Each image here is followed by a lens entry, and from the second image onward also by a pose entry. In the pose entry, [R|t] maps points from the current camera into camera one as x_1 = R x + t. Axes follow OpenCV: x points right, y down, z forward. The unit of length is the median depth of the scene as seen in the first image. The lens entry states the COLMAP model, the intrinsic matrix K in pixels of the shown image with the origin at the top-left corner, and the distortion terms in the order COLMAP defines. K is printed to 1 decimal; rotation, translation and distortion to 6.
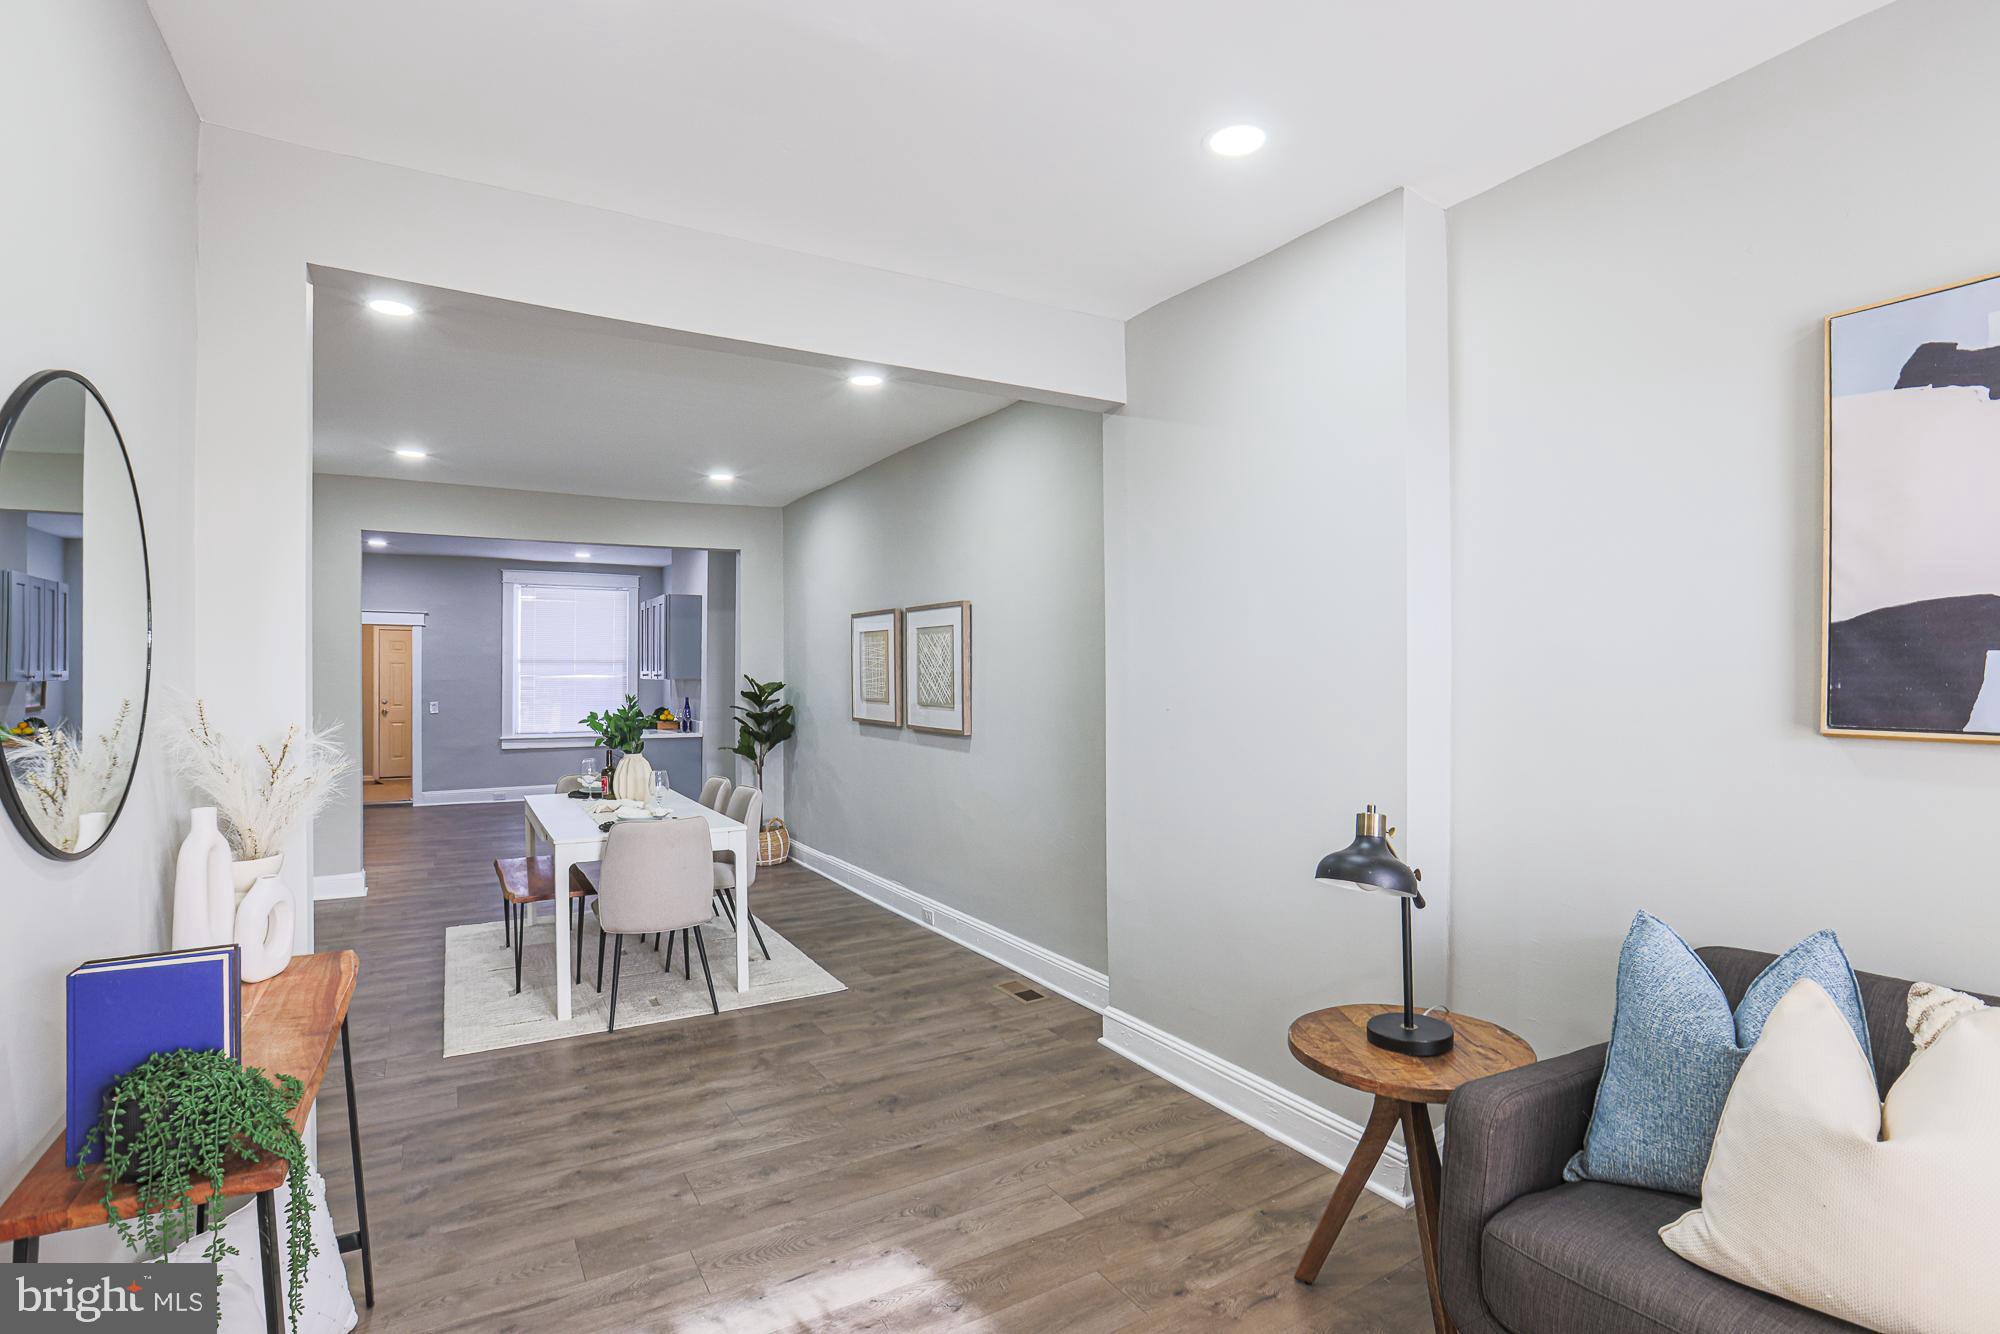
lens RADIAL K [[950.2, 0, 992.8], [0, 950.2, 670.9], [0, 0, 1]] dist [-0.062015, 0.028975]
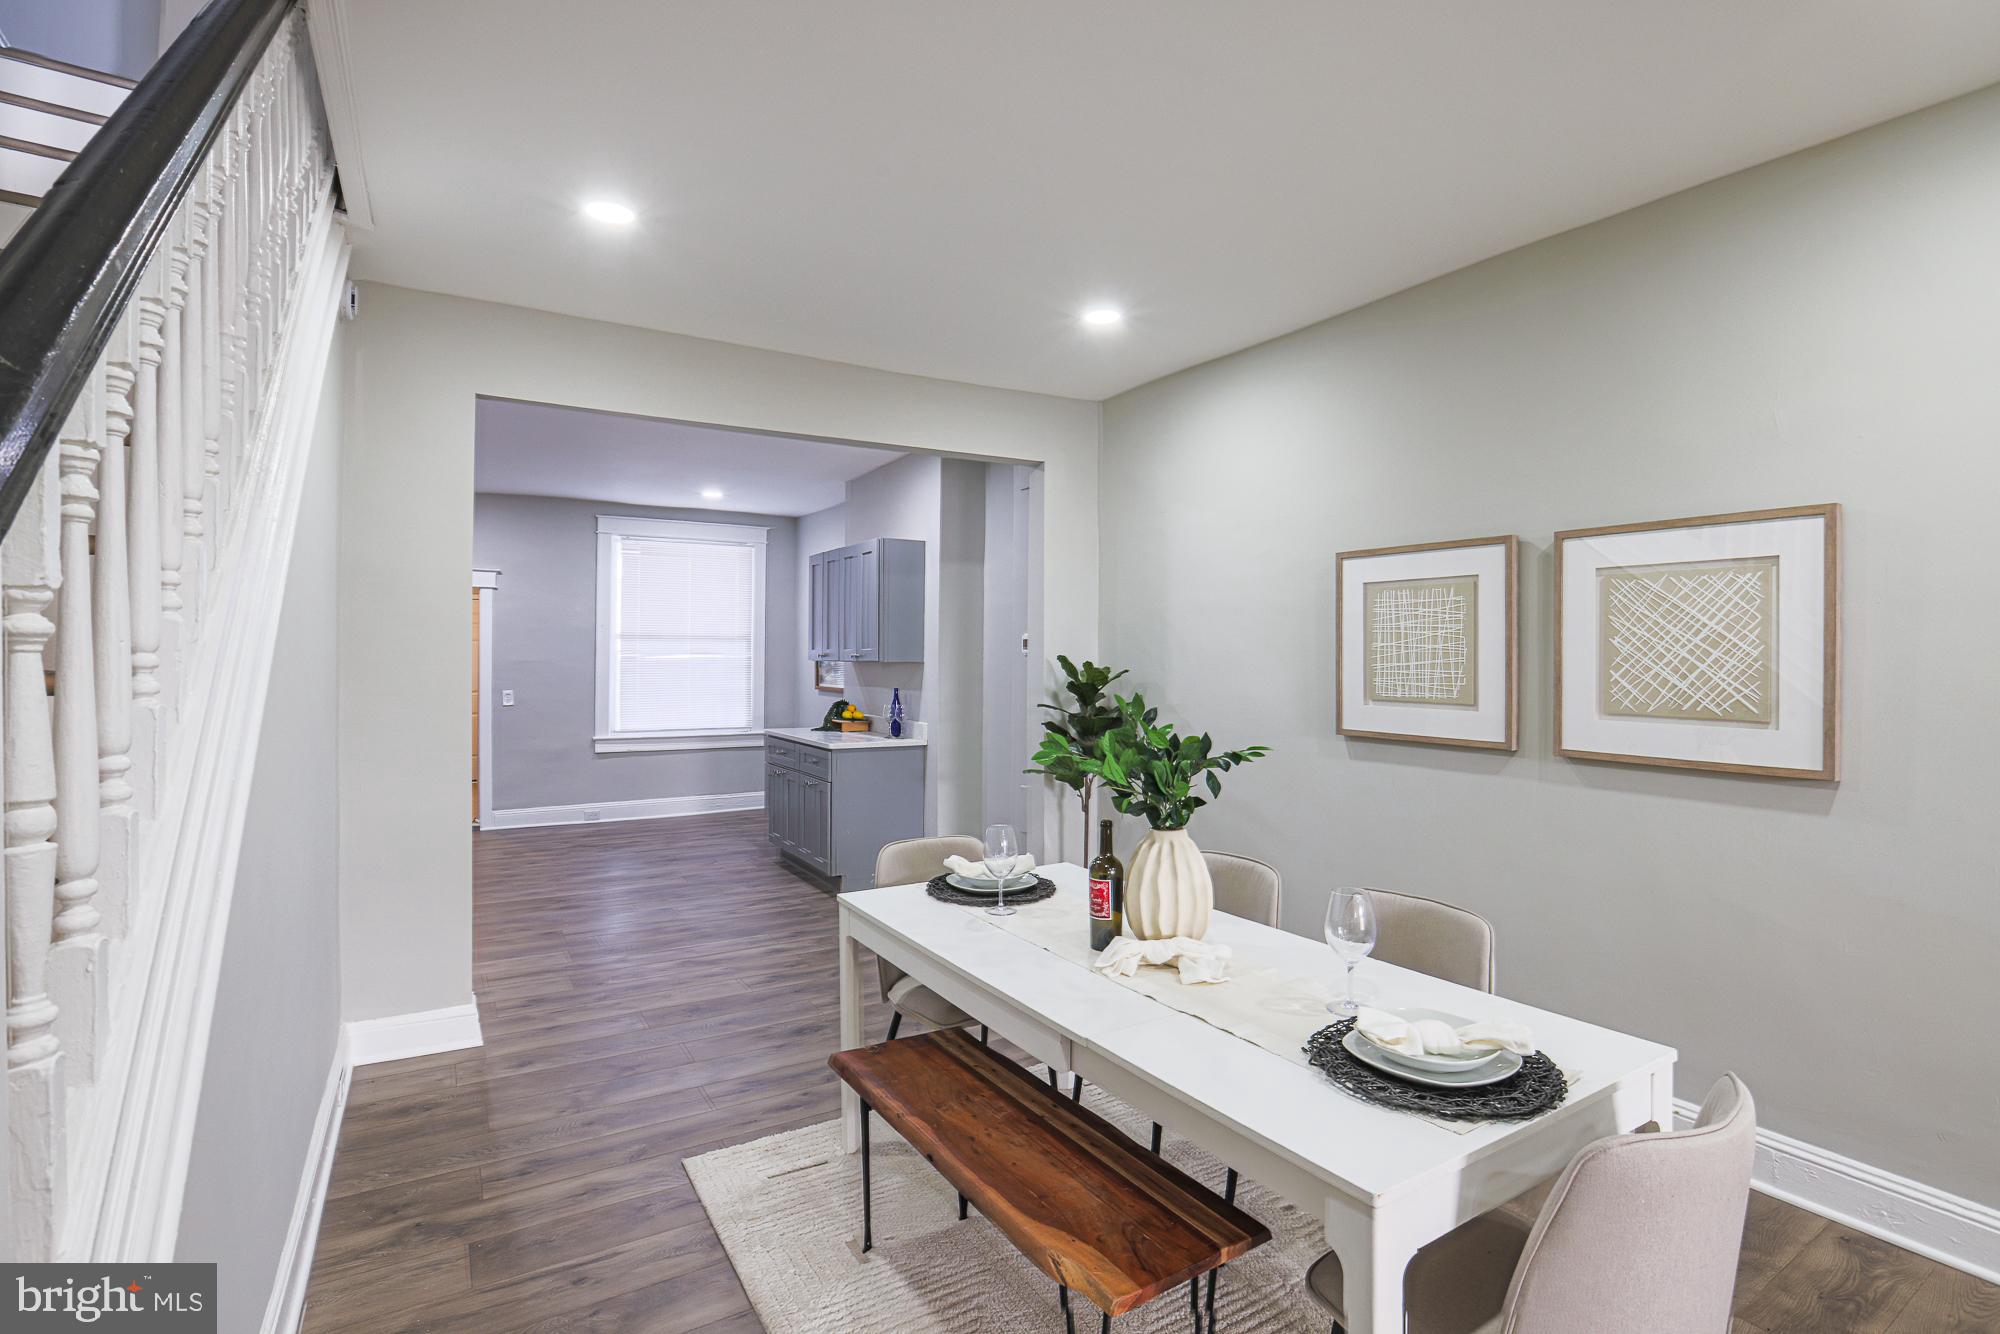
lens RADIAL K [[935.7, 0, 1016.9], [0, 935.7, 658.3], [0, 0, 1]] dist [-0.060790, 0.025580]
pose [[0.999687, 0.004487, 0.024601, -0.466572], [-0.004612, 0.999977, 0.005038, 0.004543], [-0.024578, -0.005150, 0.999685, 0.561625]]
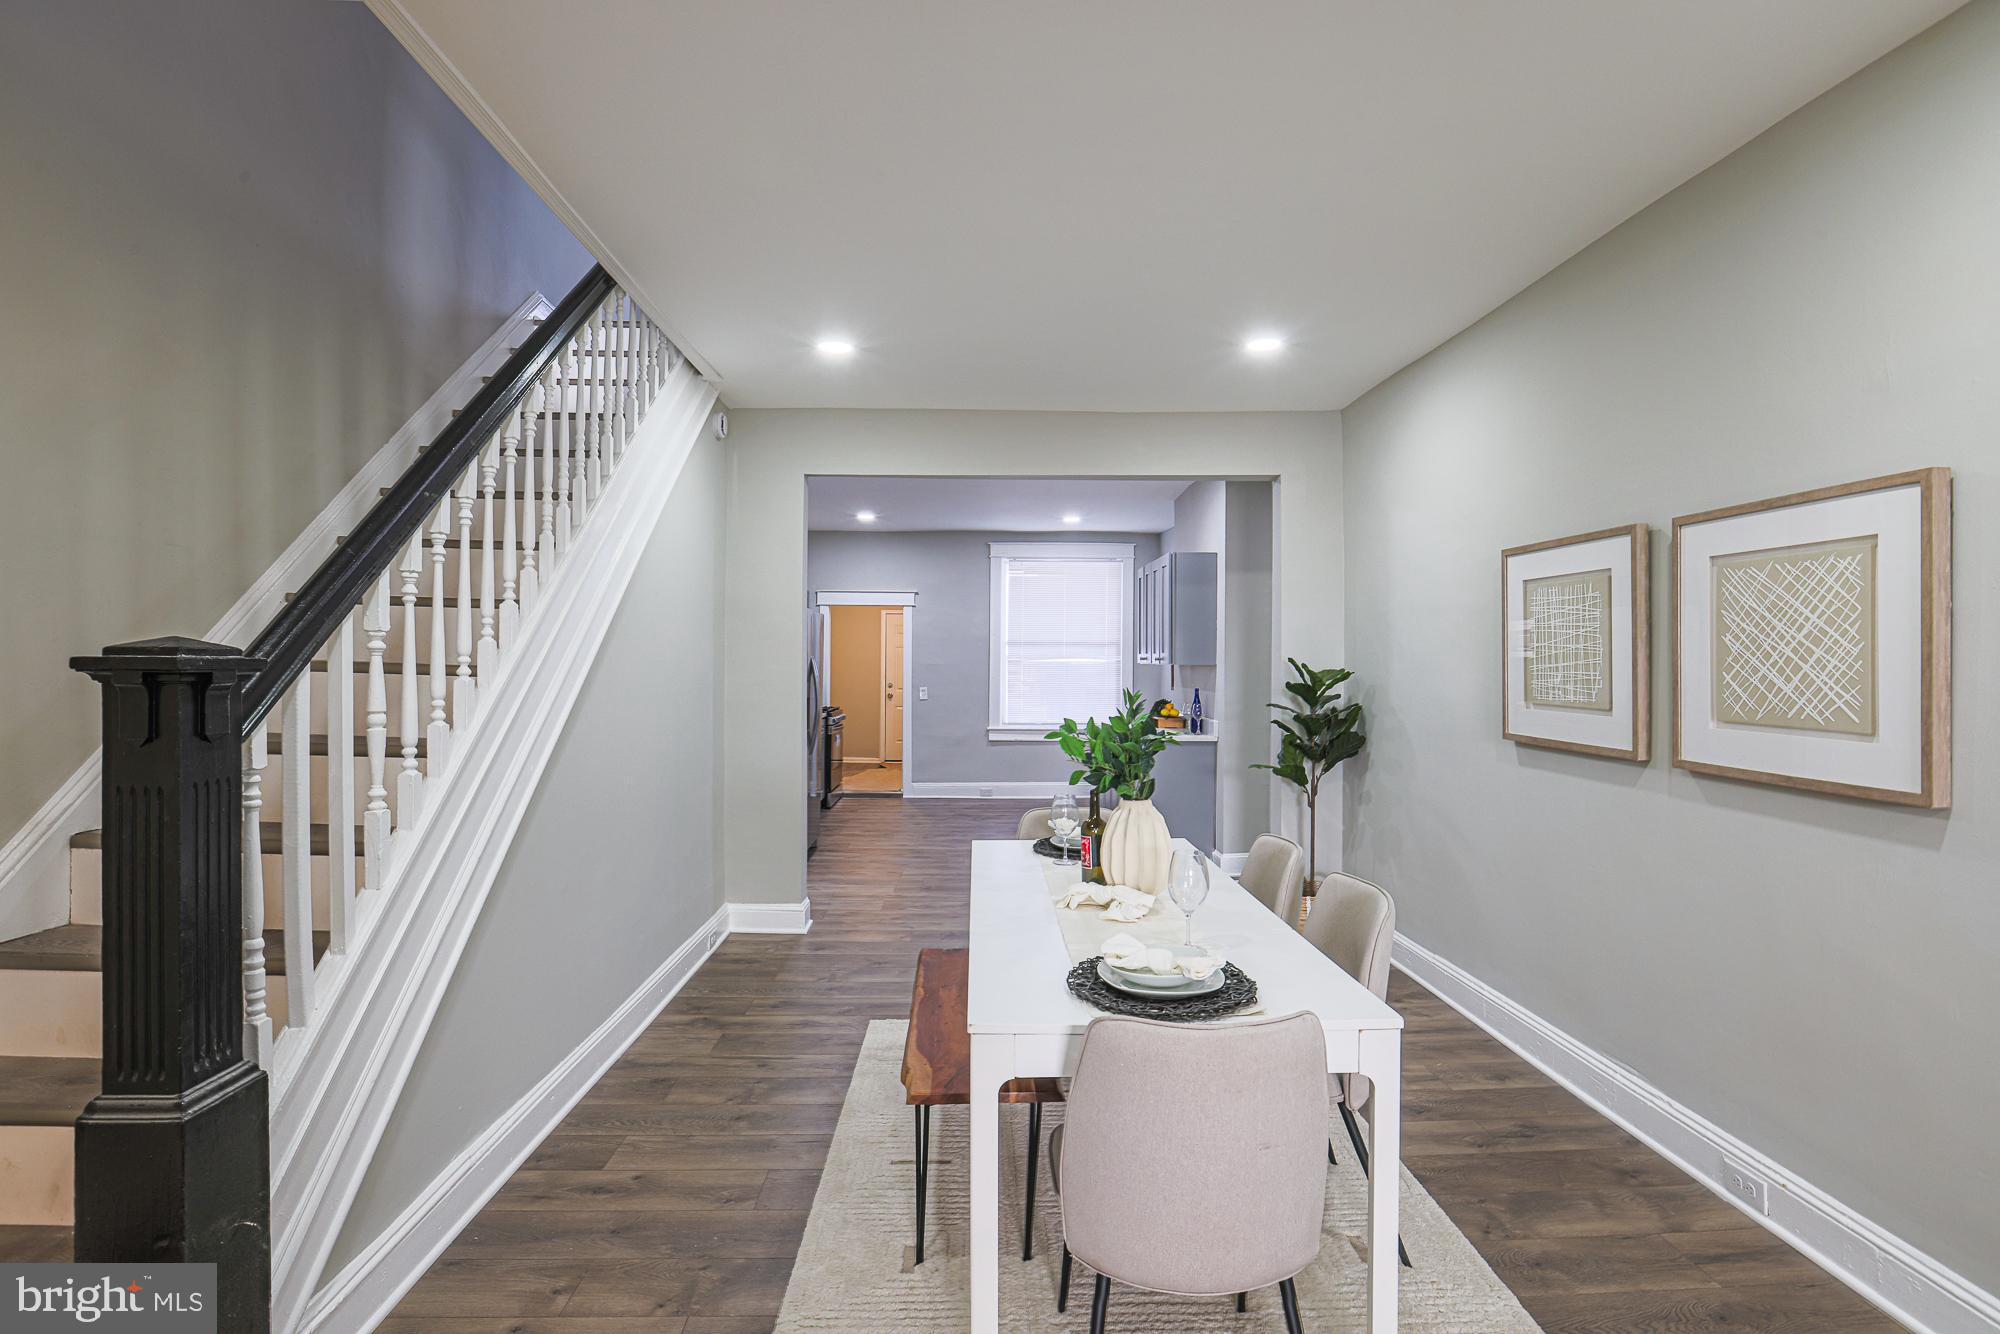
lens RADIAL K [[924.2, 0, 996.7], [0, 924.2, 660.8], [0, 0, 1]] dist [-0.060150, 0.025244]
pose [[0.876522, 0.002955, -0.481352, -0.197556], [-0.000872, 0.999989, 0.004550, 0.005173], [0.481361, -0.003569, 0.876515, 0.498134]]
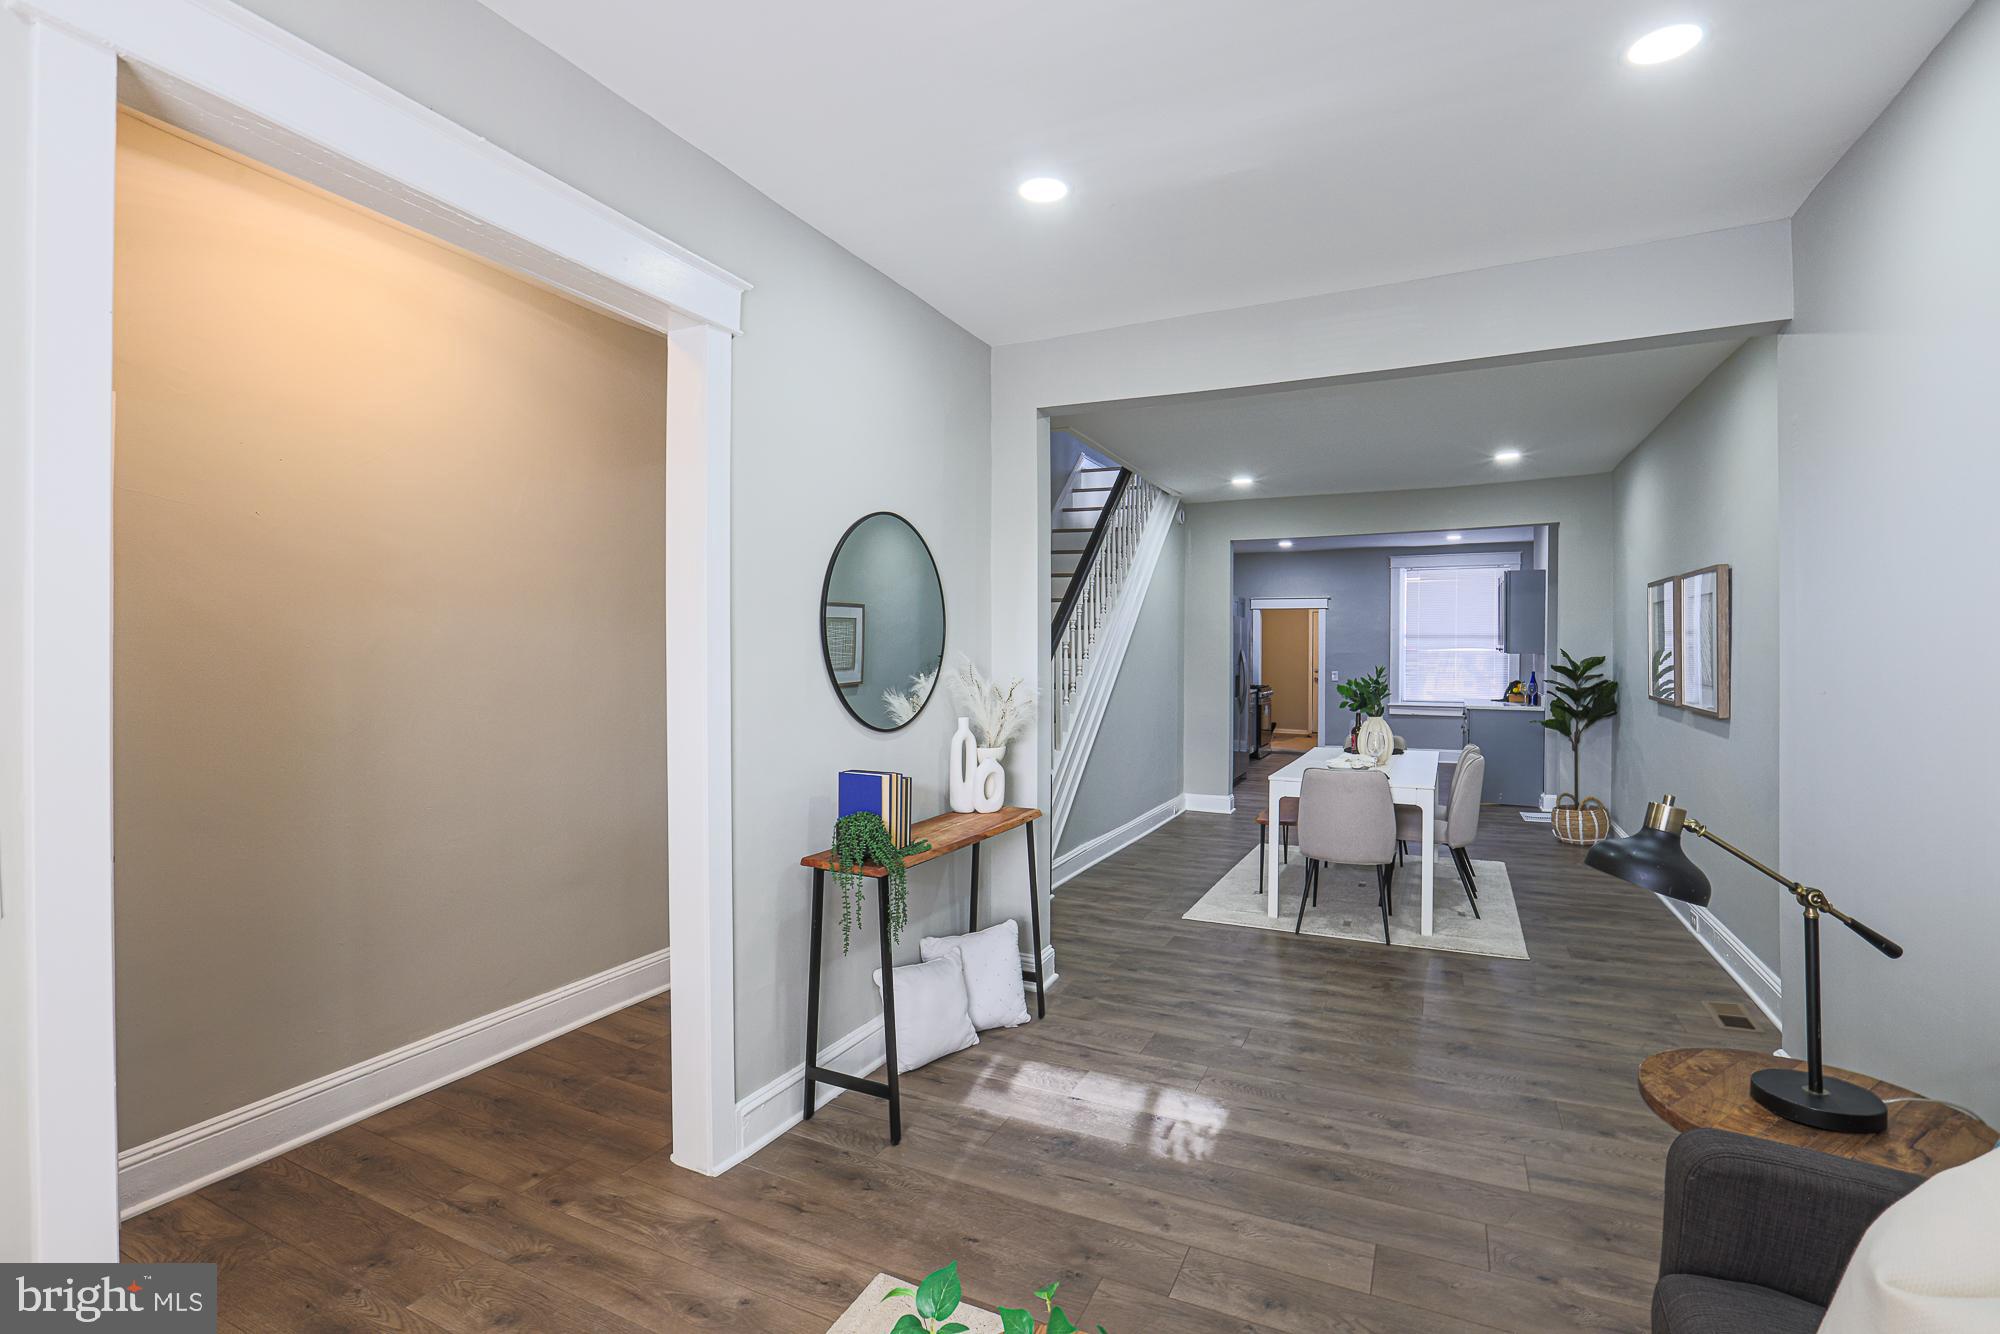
lens RADIAL K [[902.5, 0, 997.3], [0, 902.5, 660.2], [0, 0, 1]] dist [-0.054682, 0.020650]
pose [[0.548711, 0.008513, -0.835969, 0.284178], [0.005913, 0.999884, 0.014063, -0.000021], [0.835991, -0.012660, 0.548597, 0.008336]]
